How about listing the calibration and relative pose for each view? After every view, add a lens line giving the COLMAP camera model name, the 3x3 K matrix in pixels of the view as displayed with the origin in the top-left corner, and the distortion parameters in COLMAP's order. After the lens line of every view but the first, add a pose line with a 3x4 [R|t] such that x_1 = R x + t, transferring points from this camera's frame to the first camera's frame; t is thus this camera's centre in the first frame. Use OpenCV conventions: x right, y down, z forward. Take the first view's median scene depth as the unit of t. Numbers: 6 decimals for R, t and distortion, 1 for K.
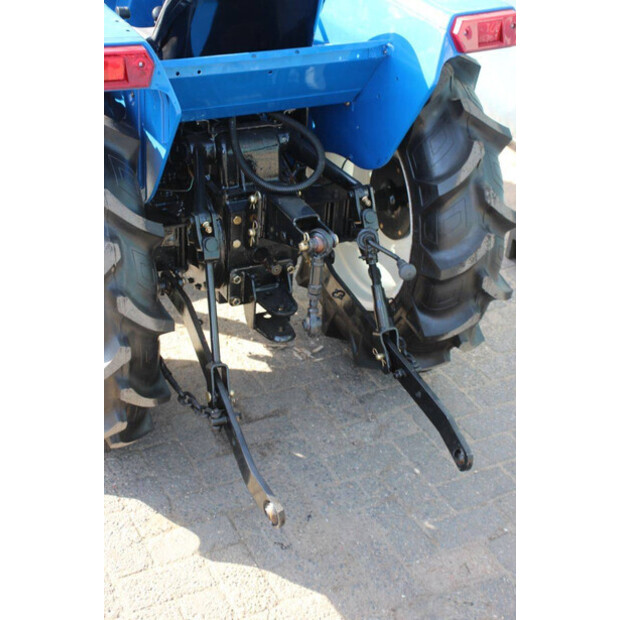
lens RADIAL K [[1058.4, 0, 319.9], [0, 1058.4, 311.0], [0, 0, 1]] dist [0.219293, 0.000000]
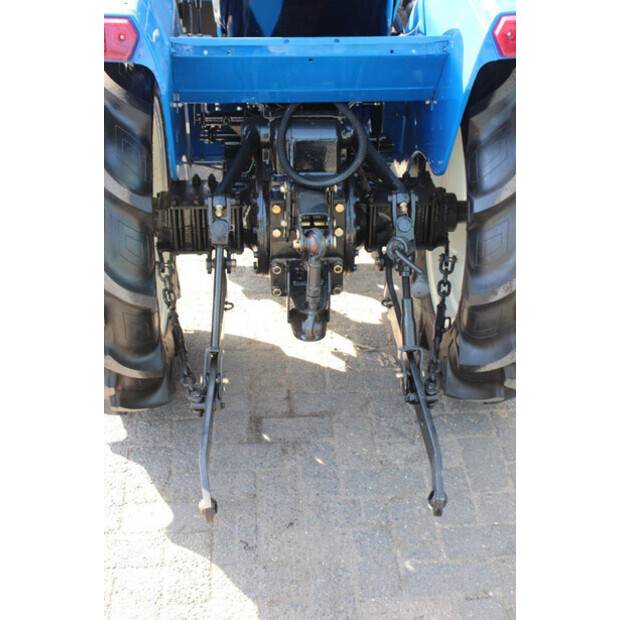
lens RADIAL K [[1058.4, 0, 322.6], [0, 1058.4, 315.2], [0, 0, 1]] dist [0.219293, 0.000000]
pose [[0.915305, 0.174751, -0.362875, 0.330817], [-0.168907, 0.984460, 0.048046, -0.043658], [0.365632, 0.017315, 0.930598, 0.110573]]
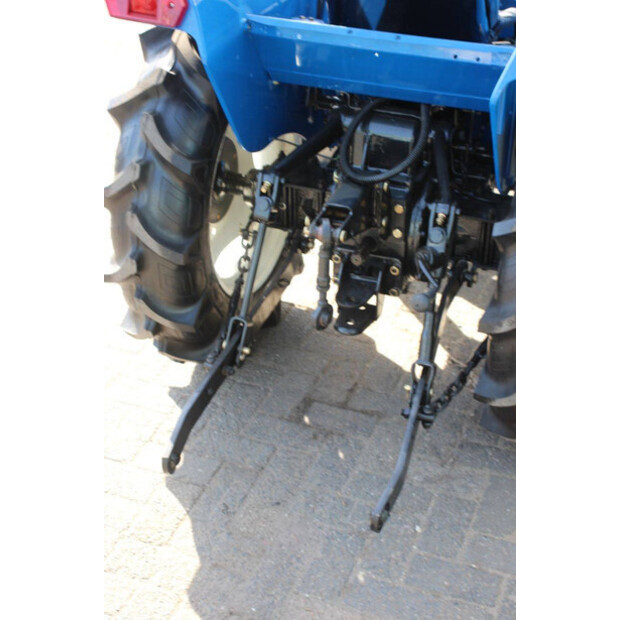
lens RADIAL K [[1058.4, 0, 325.0], [0, 1058.4, 312.0], [0, 0, 1]] dist [0.219293, 0.000000]
pose [[0.657875, 0.353697, -0.664905, 0.602948], [-0.354873, 0.924288, 0.140555, -0.121416], [0.664278, 0.143490, 0.733584, 0.285472]]
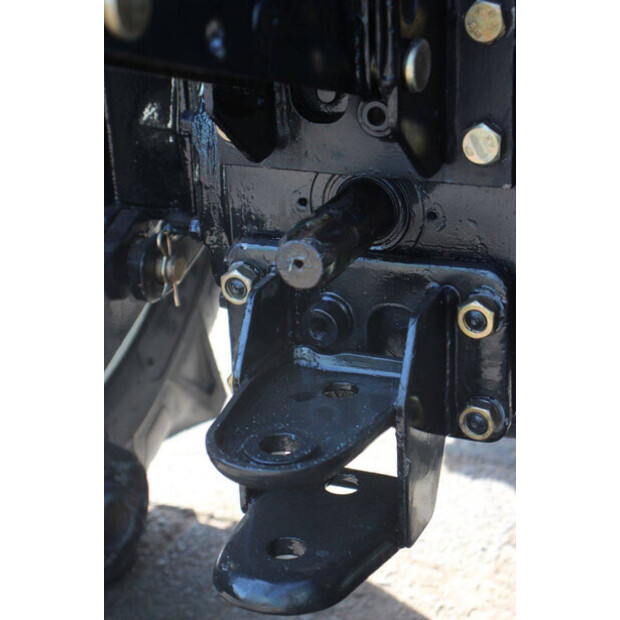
lens RADIAL K [[1461.3, 0, 310.5], [0, 1461.3, 309.6], [0, 0, 1]] dist [0.381408, 0.000000]
pose [[0.603765, 0.214585, -0.767738, 0.193247], [-0.328980, 0.944322, 0.005224, -0.033113], [0.726113, 0.249416, 0.640743, 0.821323]]
